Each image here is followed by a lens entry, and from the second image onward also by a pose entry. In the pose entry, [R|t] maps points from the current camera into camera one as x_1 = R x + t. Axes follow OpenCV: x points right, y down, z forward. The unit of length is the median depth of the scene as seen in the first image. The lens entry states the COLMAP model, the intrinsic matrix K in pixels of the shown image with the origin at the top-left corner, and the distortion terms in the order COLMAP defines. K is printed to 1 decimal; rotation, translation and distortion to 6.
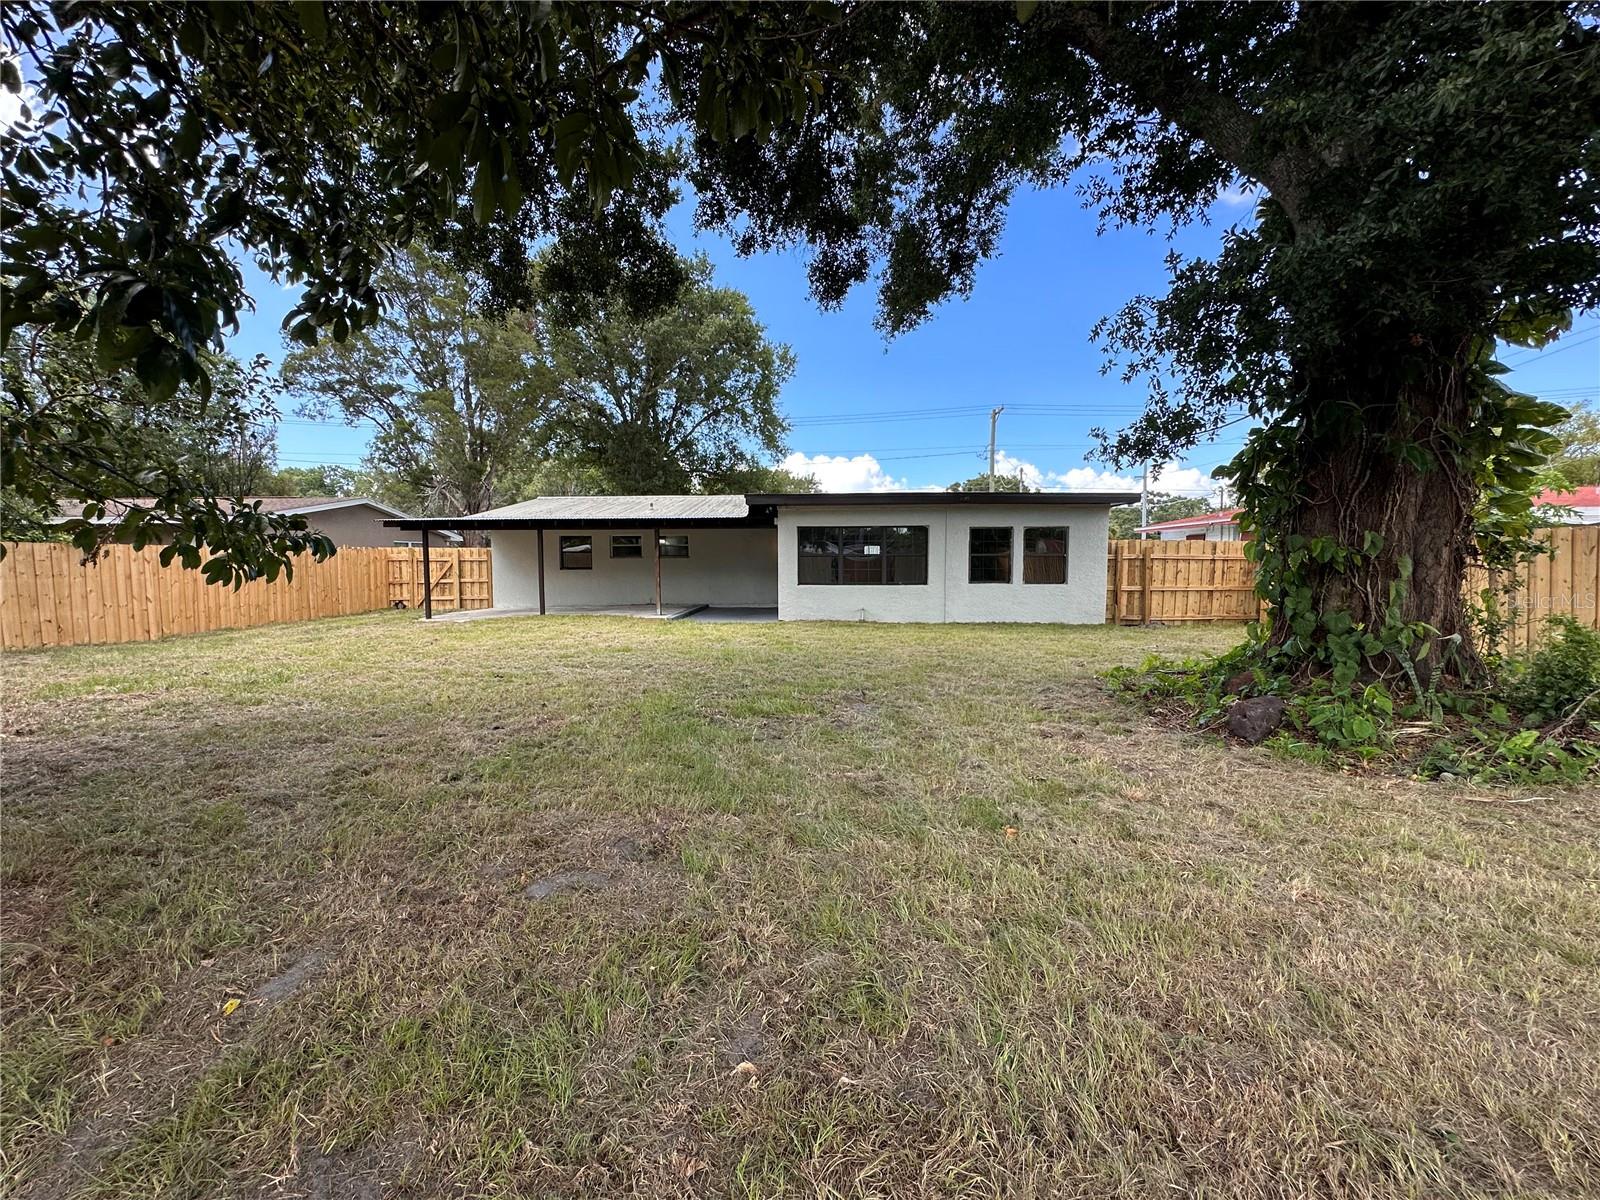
lens RADIAL K [[637.8, 0, 803.9], [0, 637.8, 594.2], [0, 0, 1]] dist [0.001281, 0.000101]
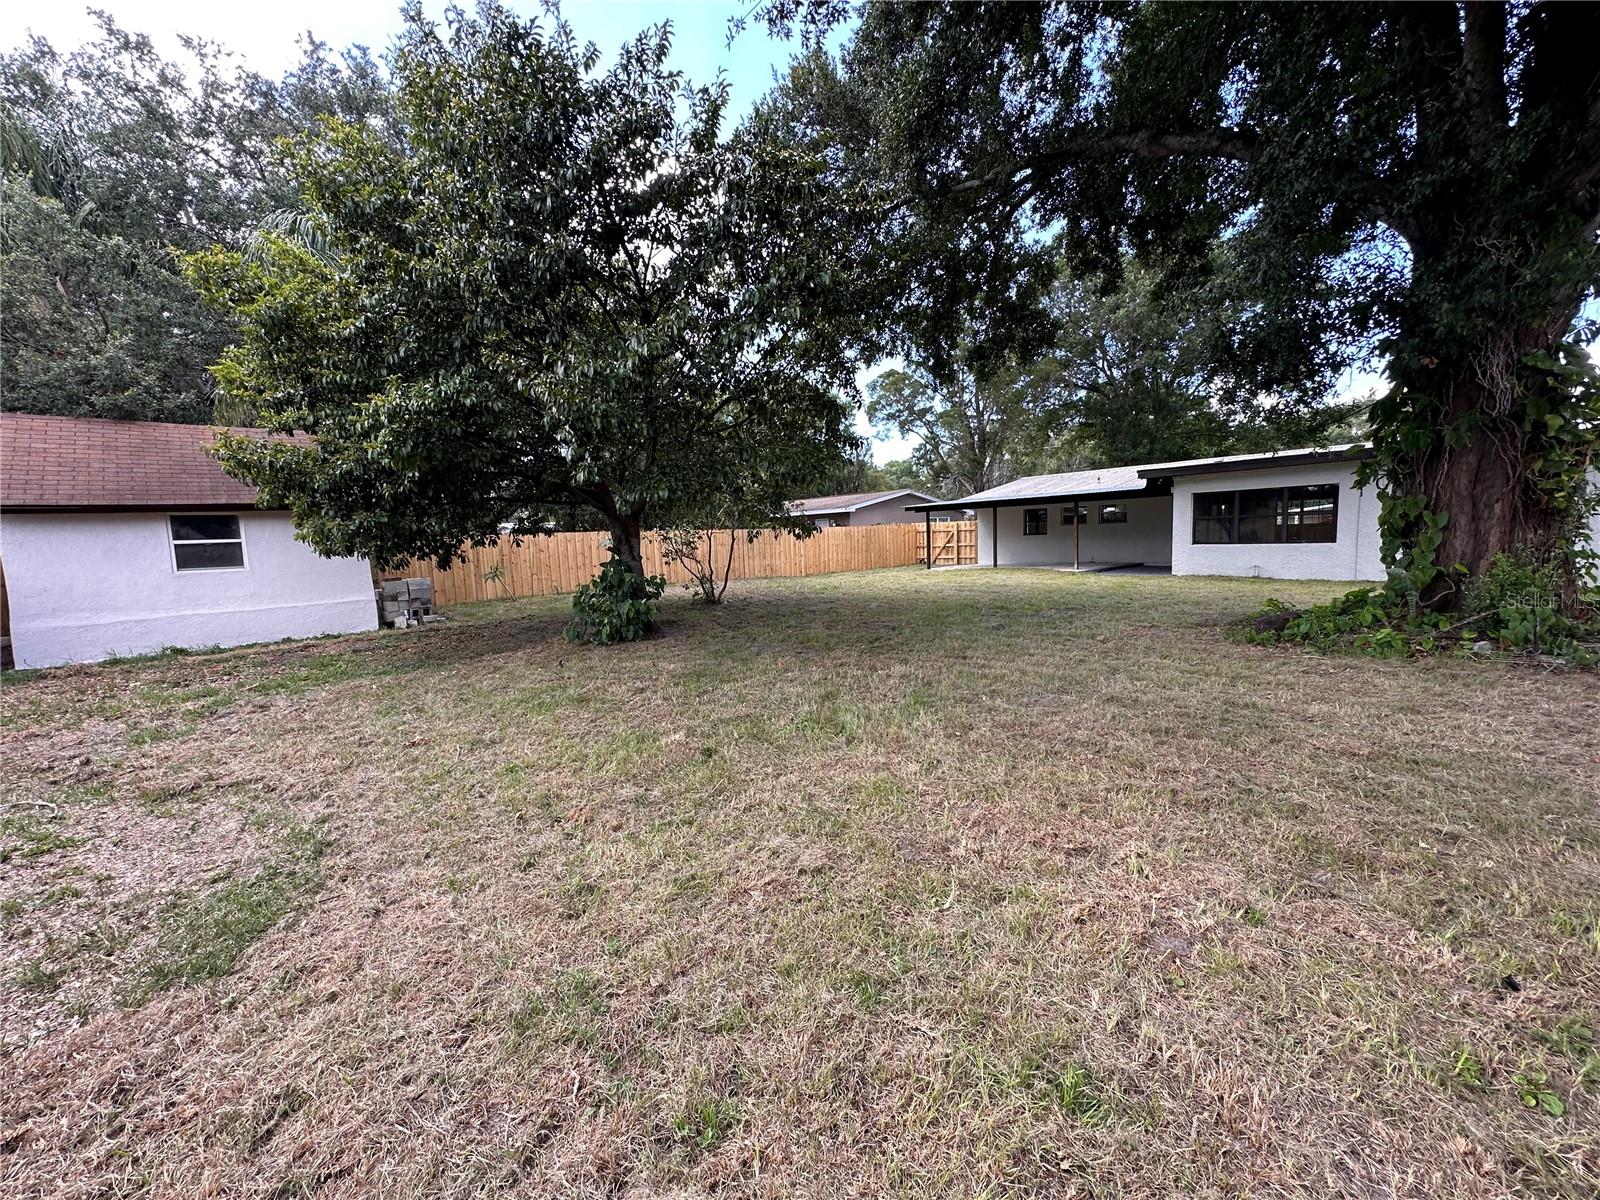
lens RADIAL K [[637.8, 0, 800.7], [0, 637.8, 602.3], [0, 0, 1]] dist [0.001281, 0.000101]
pose [[0.679891, 0.055885, -0.731180, 0.268978], [-0.008290, 0.997614, 0.068540, 0.012221], [0.733266, -0.040538, 0.678732, -0.223562]]
